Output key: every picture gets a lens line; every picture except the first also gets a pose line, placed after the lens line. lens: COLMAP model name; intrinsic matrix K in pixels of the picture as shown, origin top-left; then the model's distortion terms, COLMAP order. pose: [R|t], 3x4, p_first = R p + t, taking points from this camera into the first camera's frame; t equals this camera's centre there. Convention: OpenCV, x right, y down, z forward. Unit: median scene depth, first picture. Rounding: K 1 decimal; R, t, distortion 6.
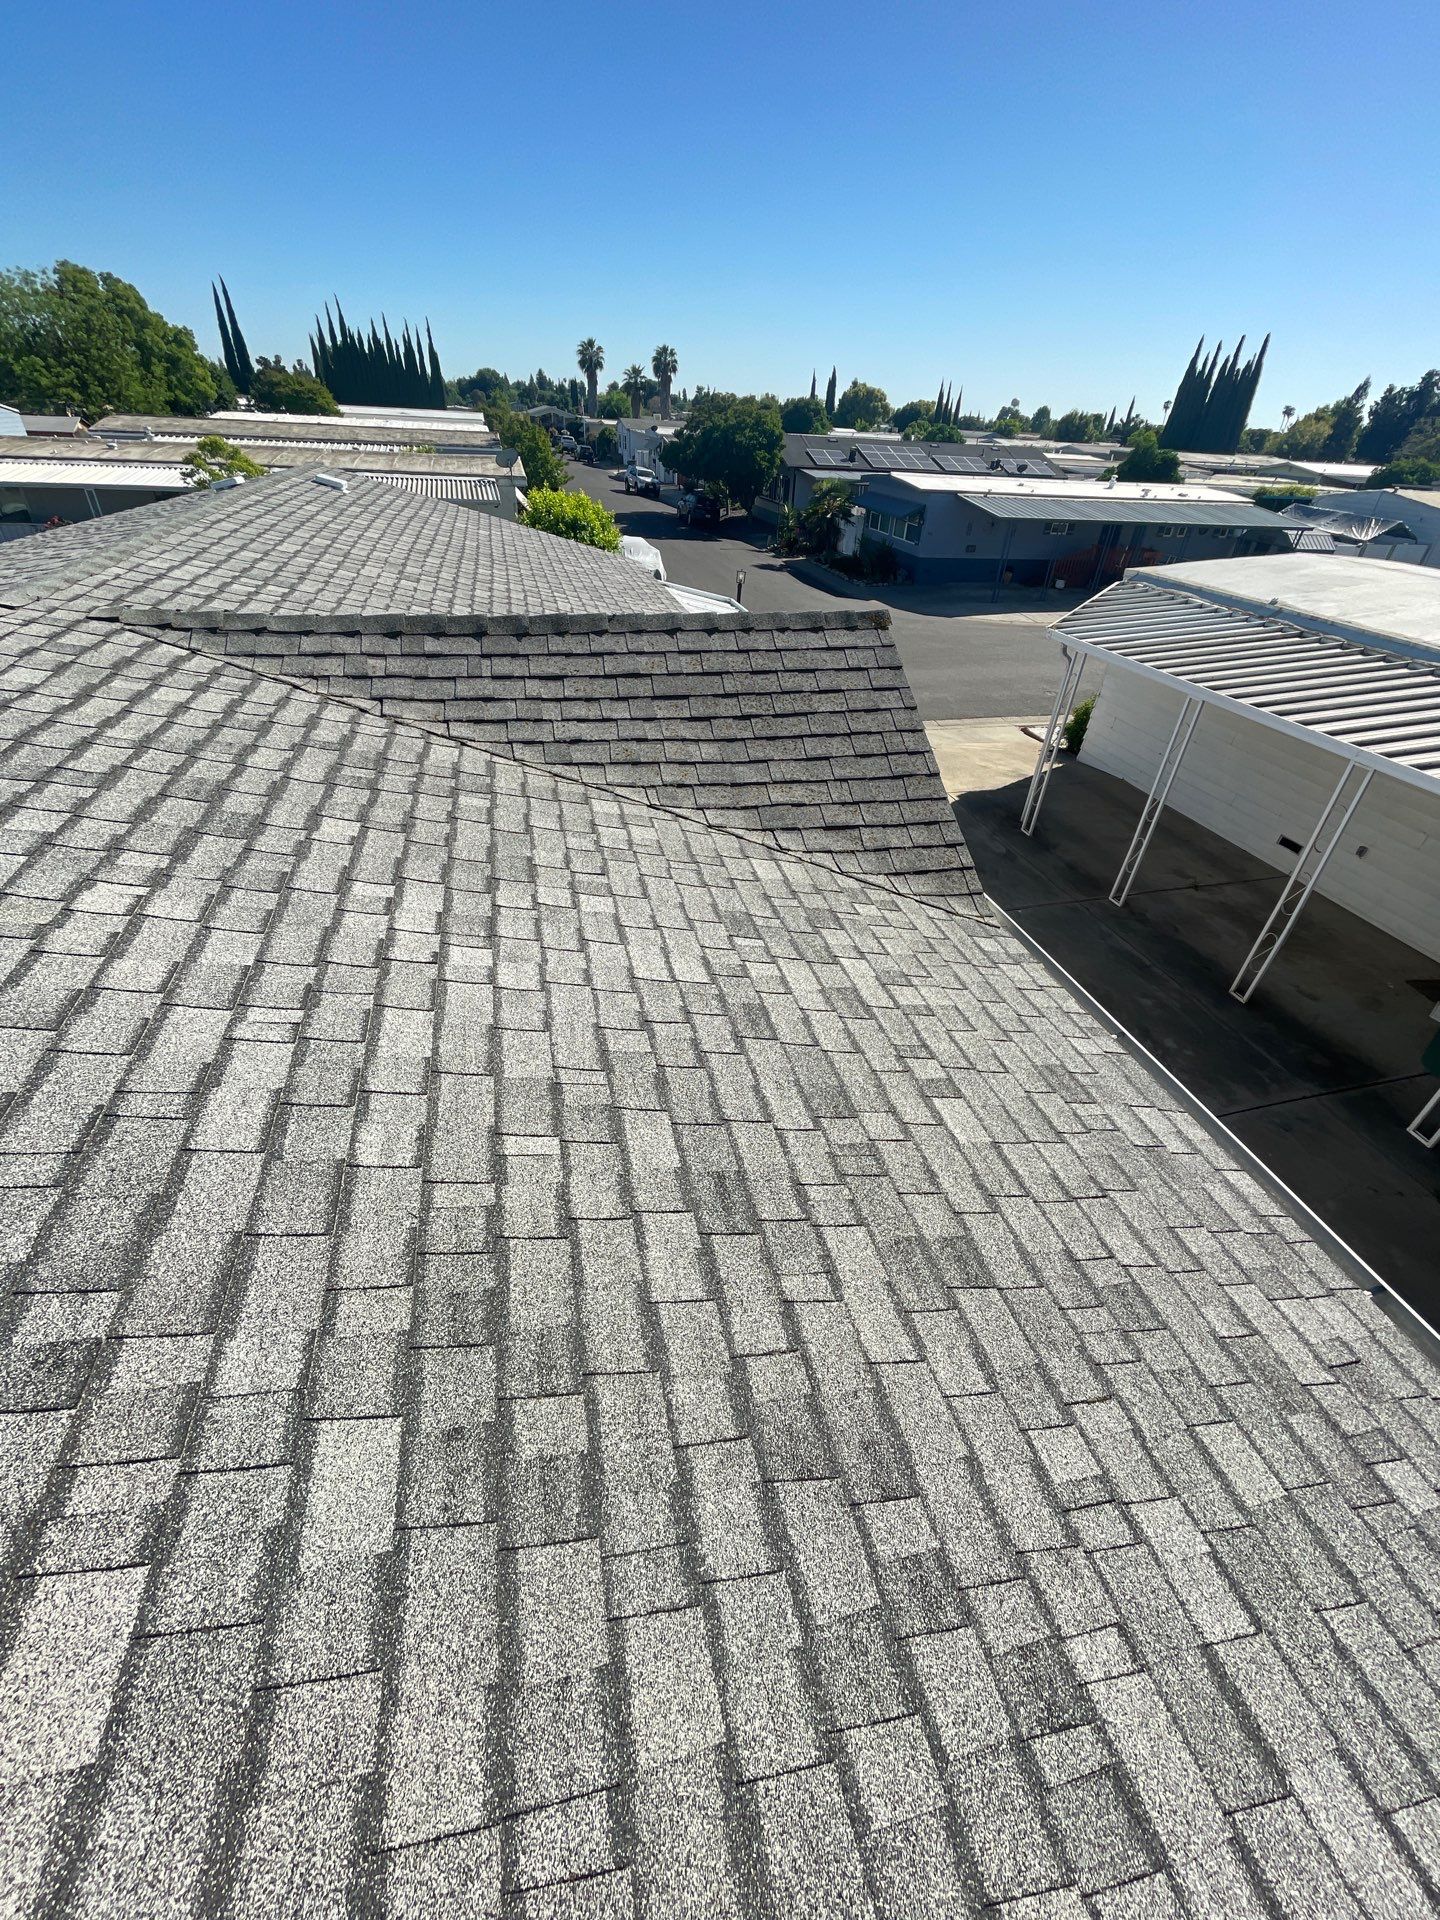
lens RADIAL K [[772.6, 0, 724.5], [0, 772.6, 962.2], [0, 0, 1]] dist [0.000558, -0.000410]
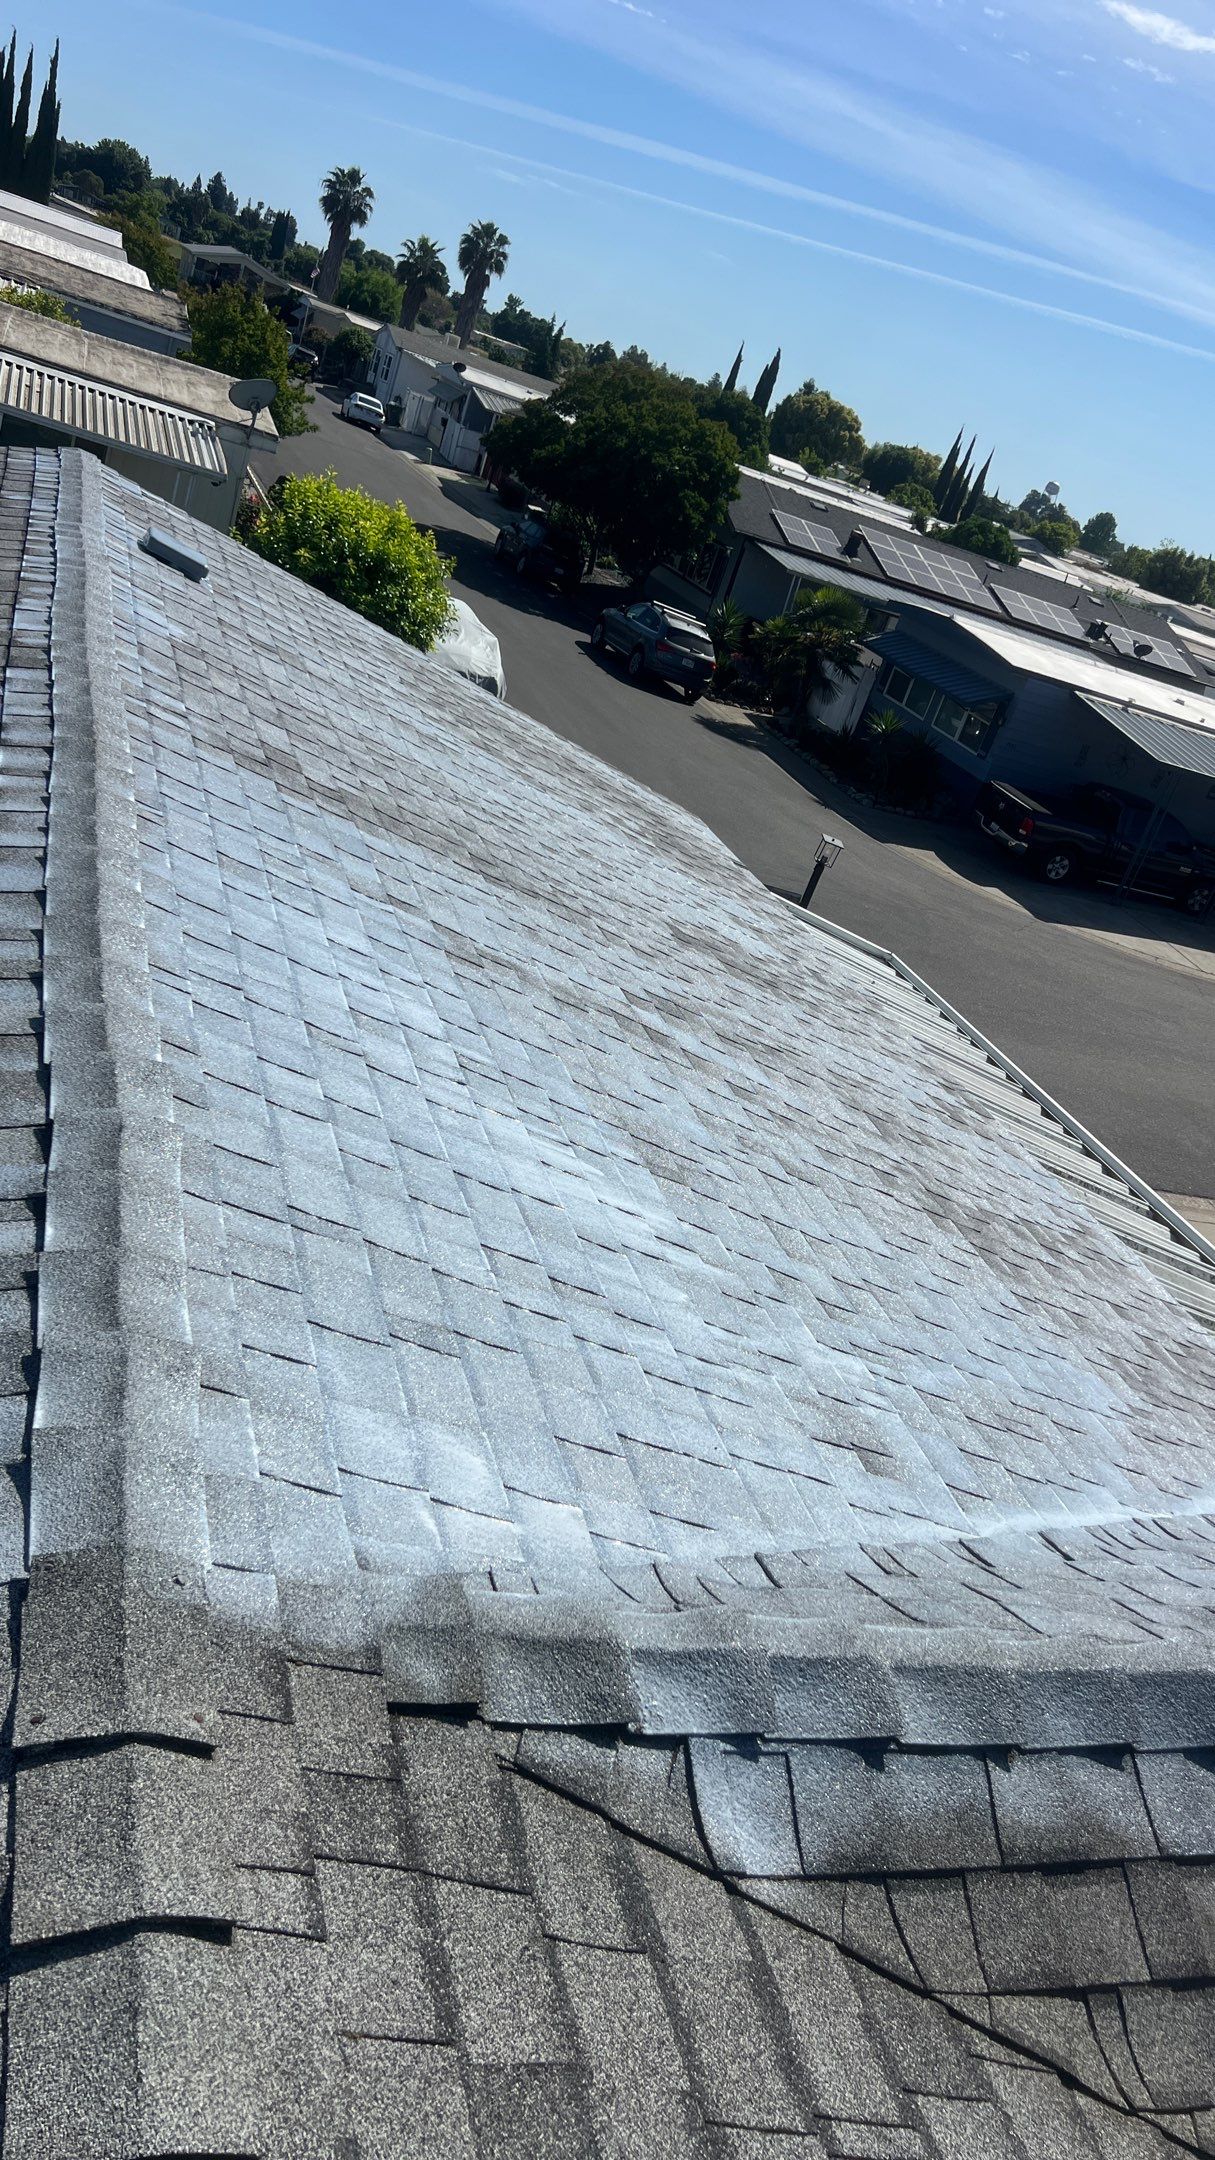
lens RADIAL K [[1615.4, 0, 623.0], [0, 1615.4, 1080.3], [0, 0, 1]] dist [0.056220, -0.059614]
pose [[0.962180, 0.227165, 0.150351, -0.088950], [-0.192275, 0.957297, -0.215900, -0.054966], [-0.192975, 0.178826, 0.964770, 0.044401]]
